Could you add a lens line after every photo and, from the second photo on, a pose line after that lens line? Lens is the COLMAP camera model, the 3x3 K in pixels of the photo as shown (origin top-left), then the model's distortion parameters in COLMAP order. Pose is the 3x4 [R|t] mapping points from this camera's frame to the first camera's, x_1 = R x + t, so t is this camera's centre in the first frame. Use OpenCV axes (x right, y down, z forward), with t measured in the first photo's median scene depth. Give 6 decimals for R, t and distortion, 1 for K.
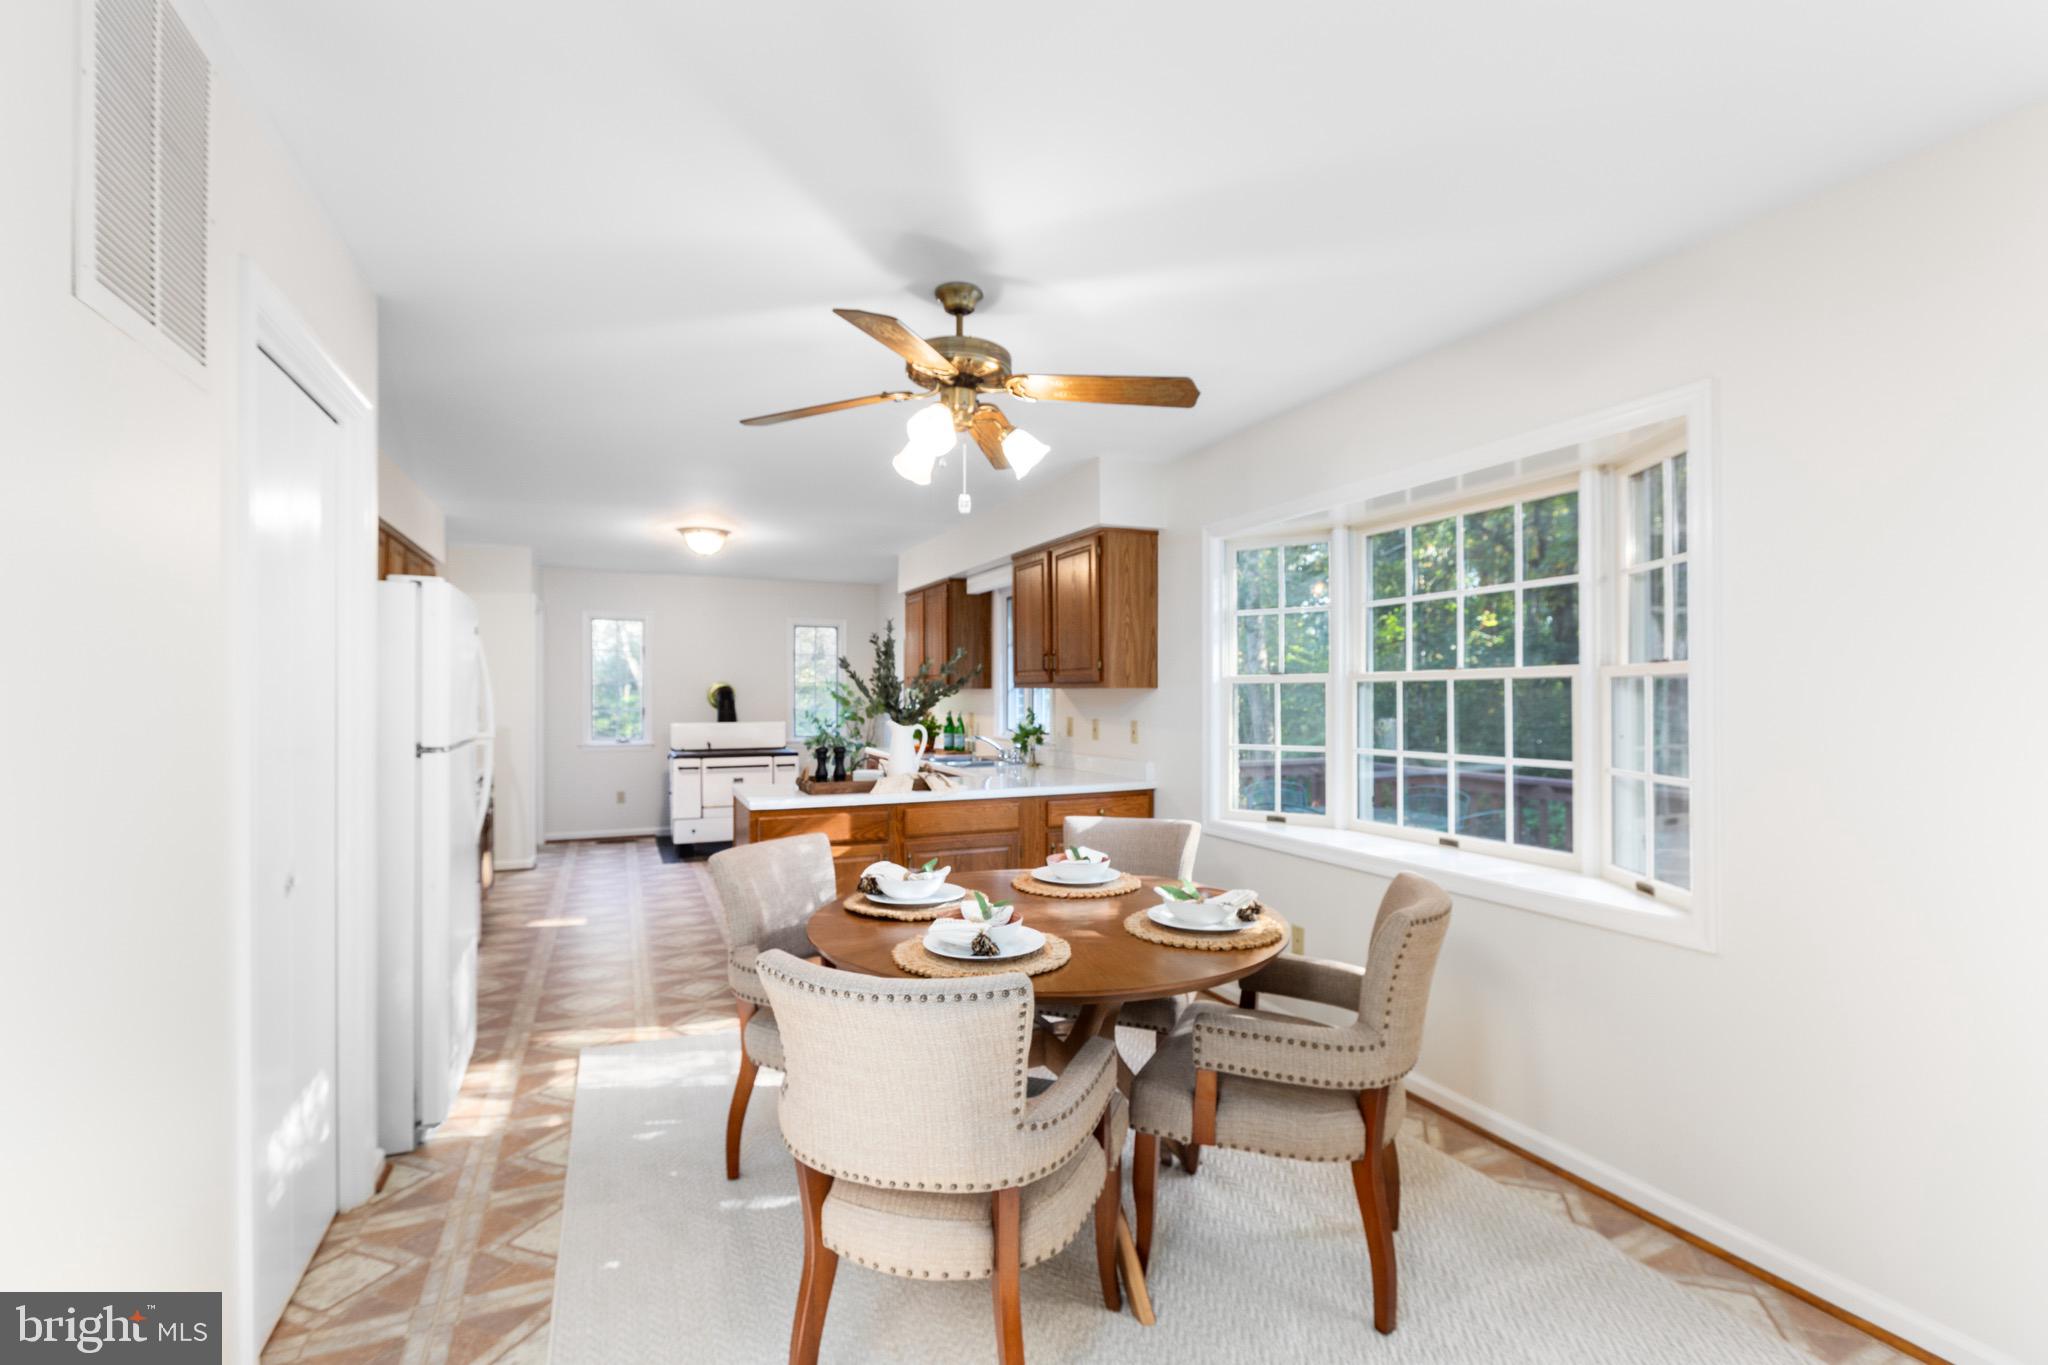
lens RADIAL K [[906.8, 0, 1026.3], [0, 906.8, 674.8], [0, 0, 1]] dist [-0.004140, 0.000875]
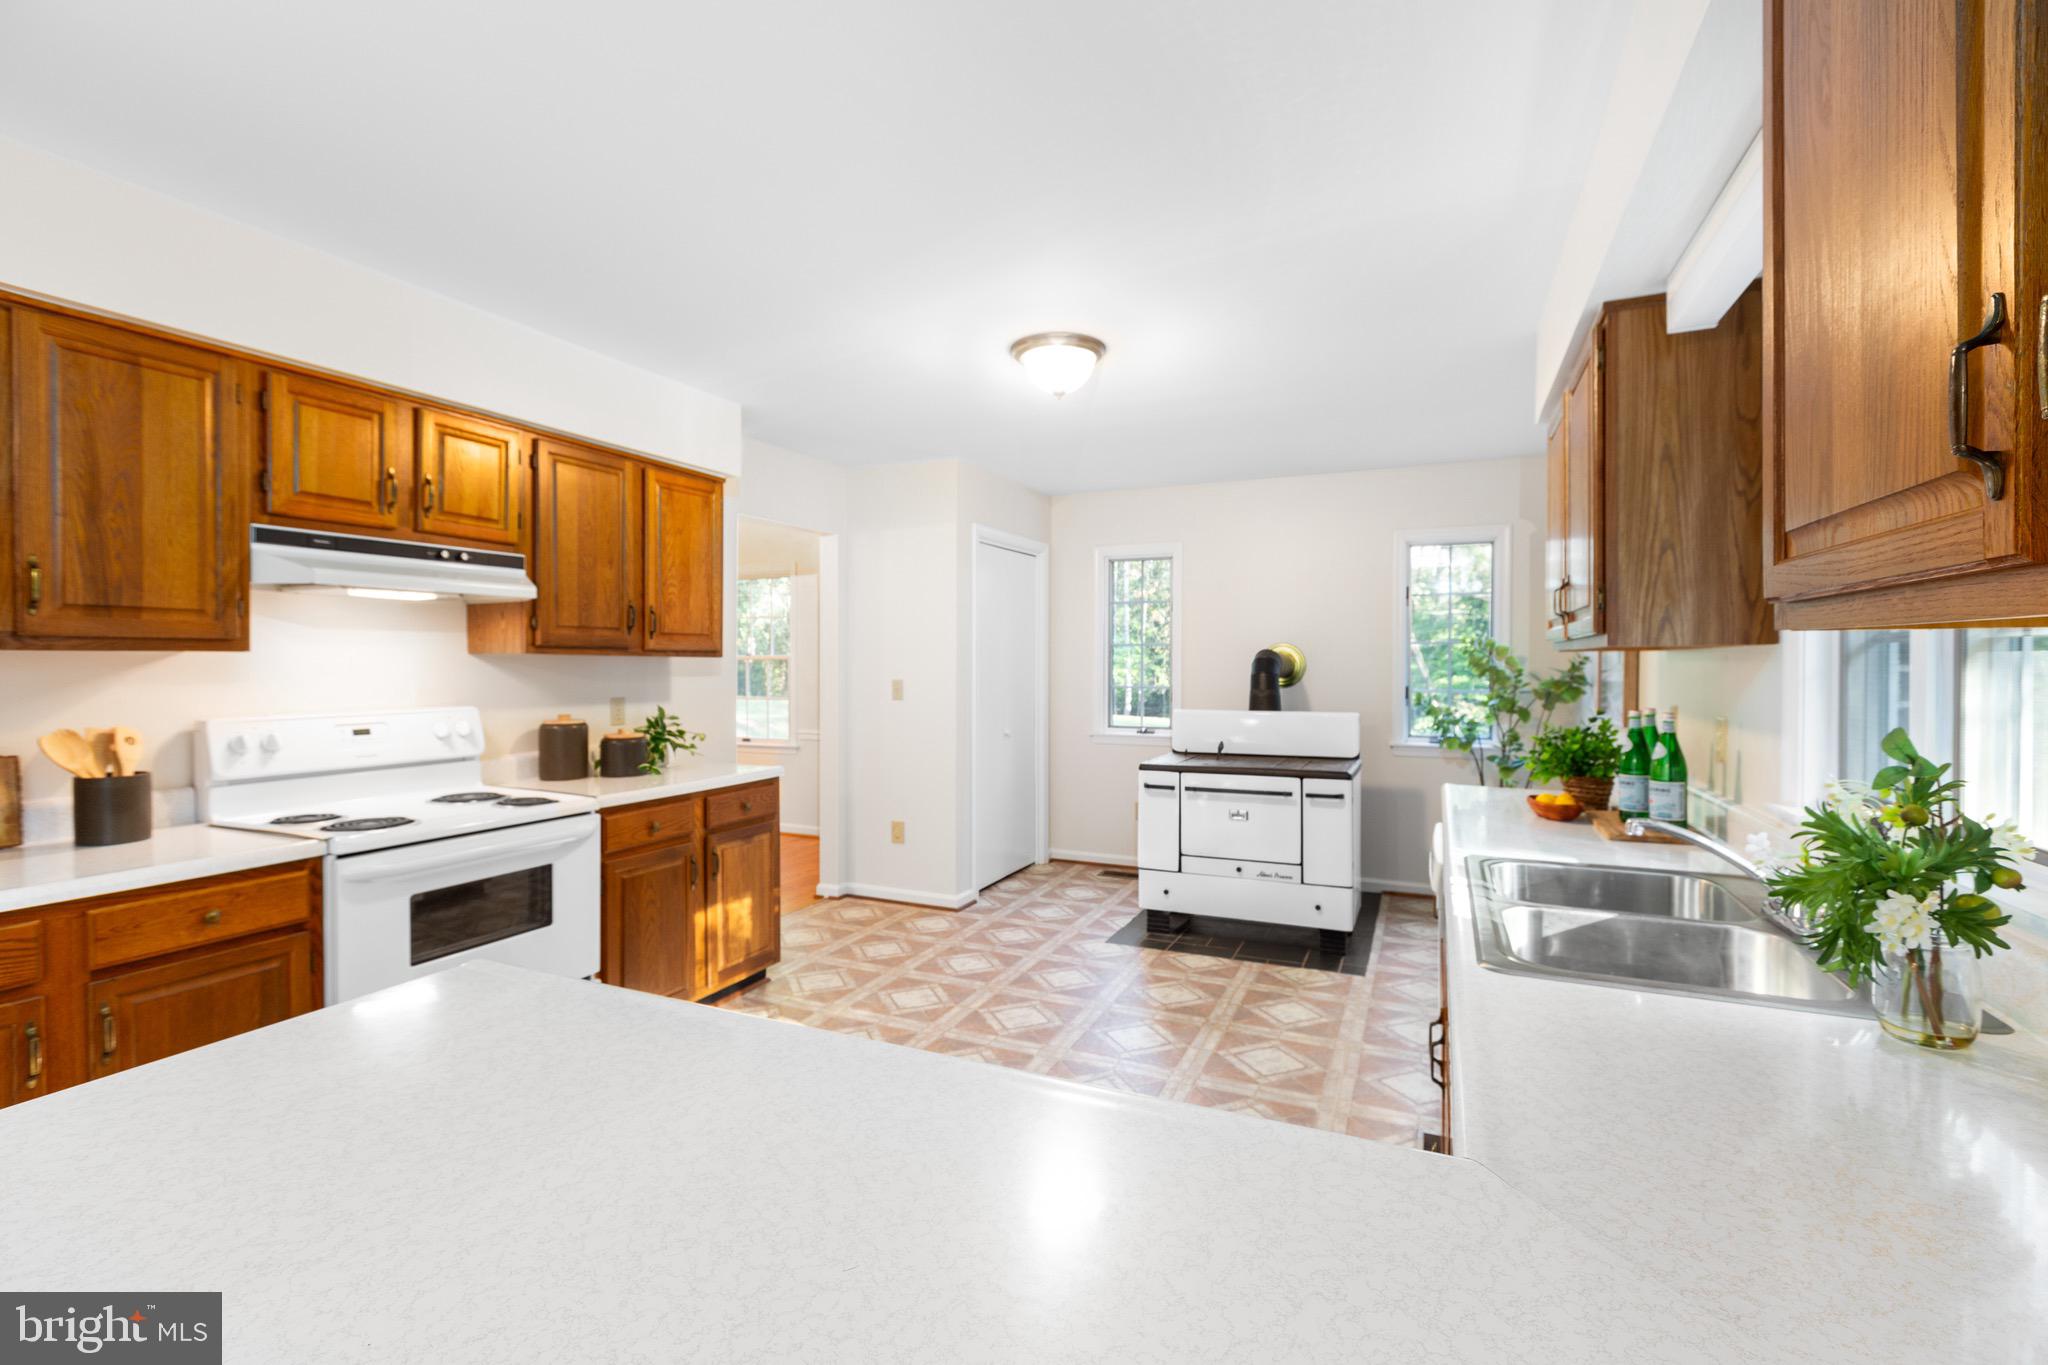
lens RADIAL K [[906.8, 0, 1023.1], [0, 906.8, 677.0], [0, 0, 1]] dist [-0.004140, 0.000875]
pose [[0.665721, 0.006619, -0.746171, 0.014561], [0.020407, 0.999425, 0.027072, 0.010614], [0.745921, -0.033249, 0.665204, 0.482468]]
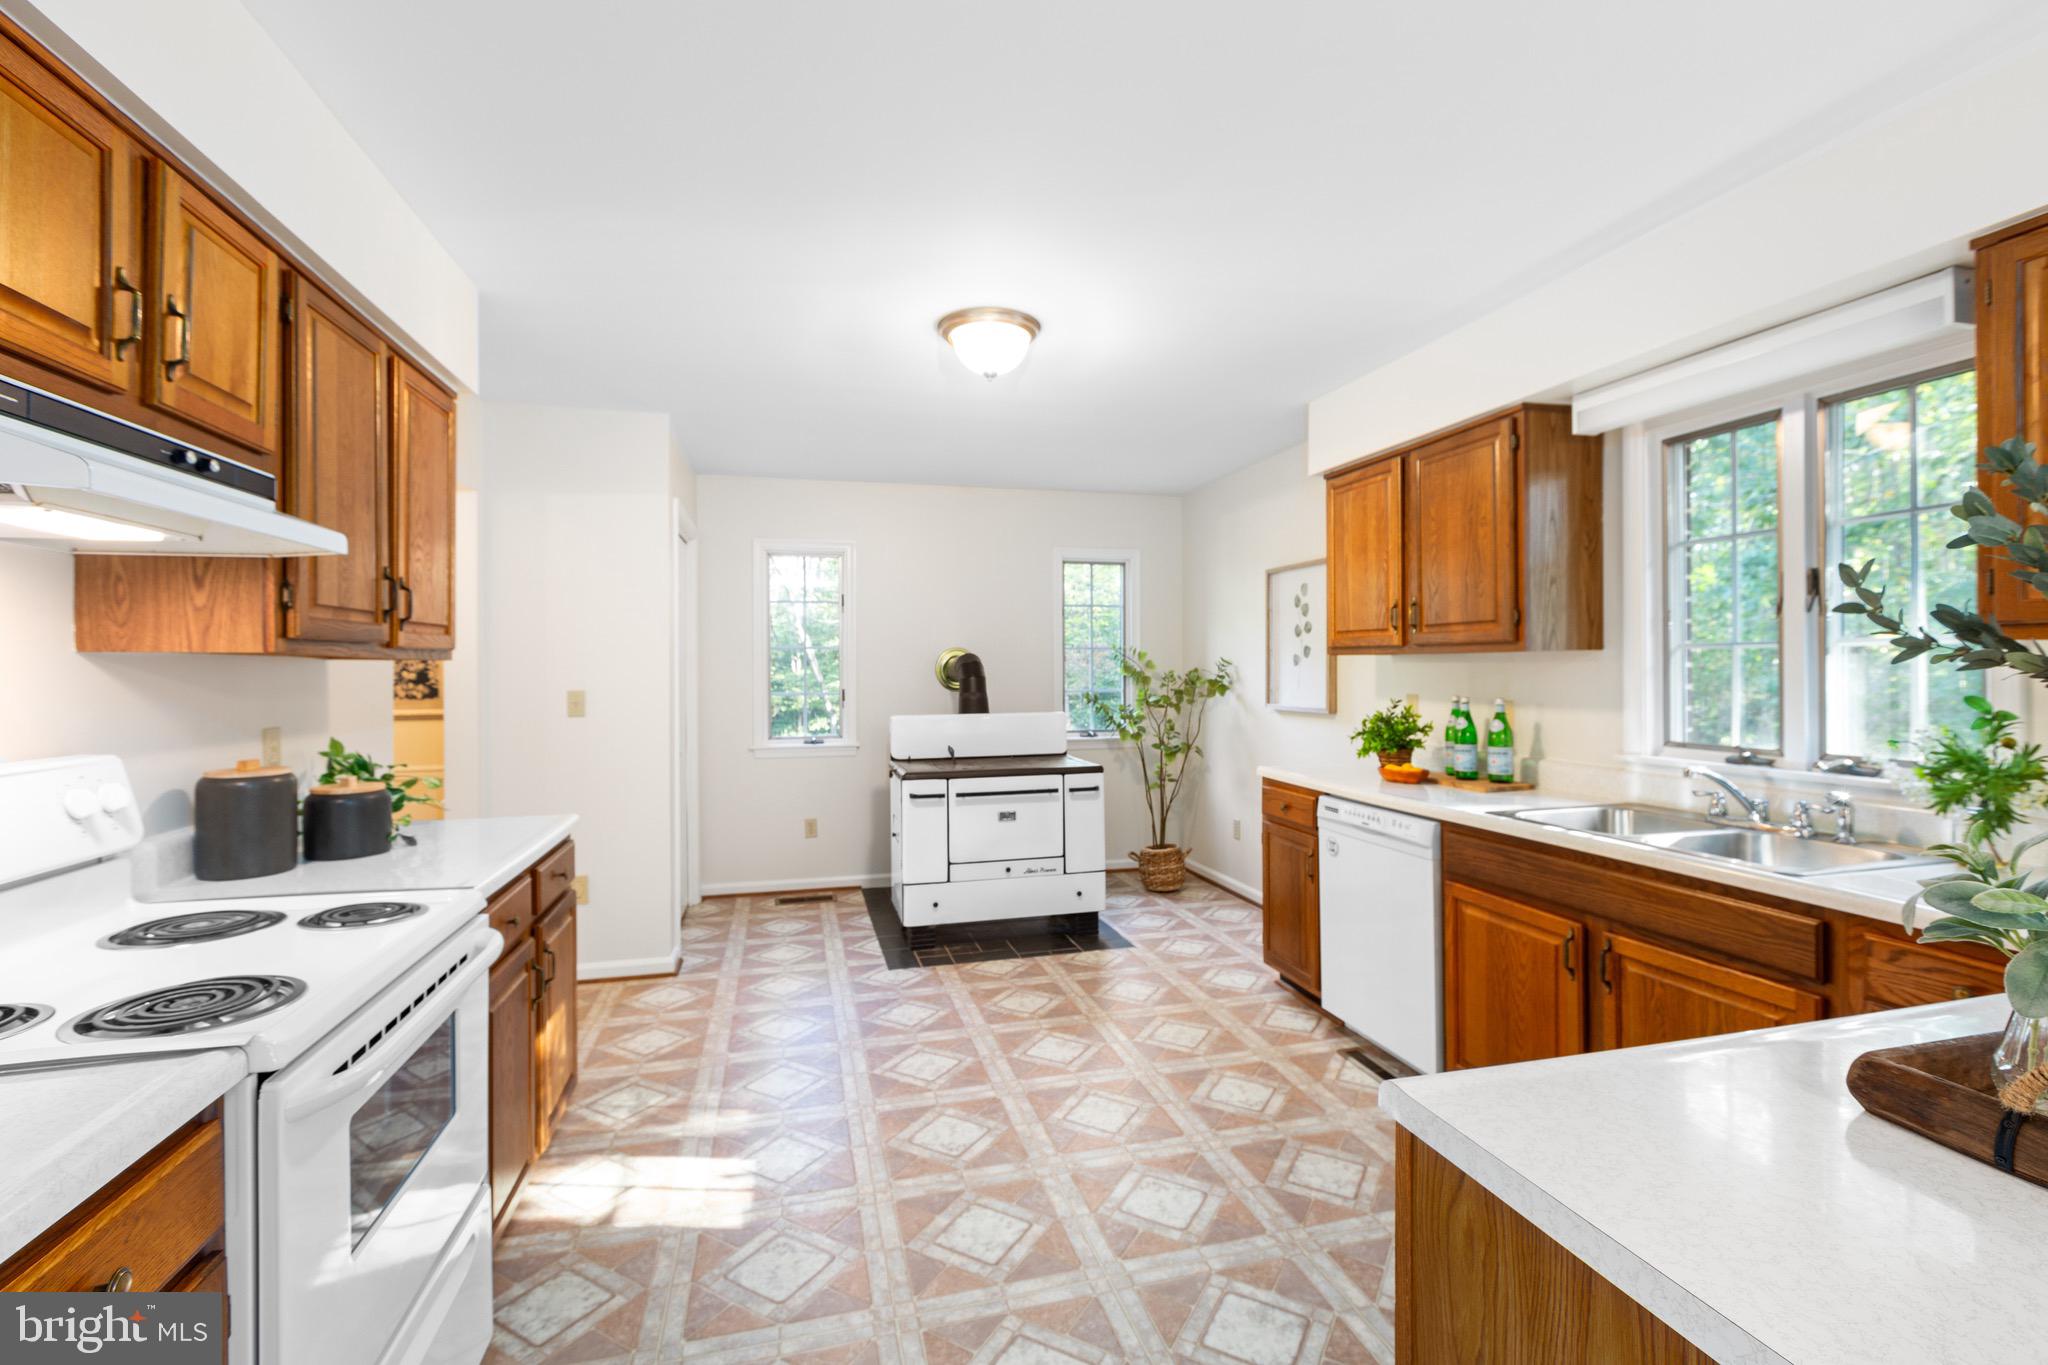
lens RADIAL K [[906.8, 0, 1065.4], [0, 906.8, 674.9], [0, 0, 1]] dist [-0.004140, 0.000875]
pose [[0.988753, -0.009197, -0.149272, -0.178294], [0.013932, 0.999431, 0.030707, 0.008505], [0.148905, -0.032441, 0.988319, 0.403587]]
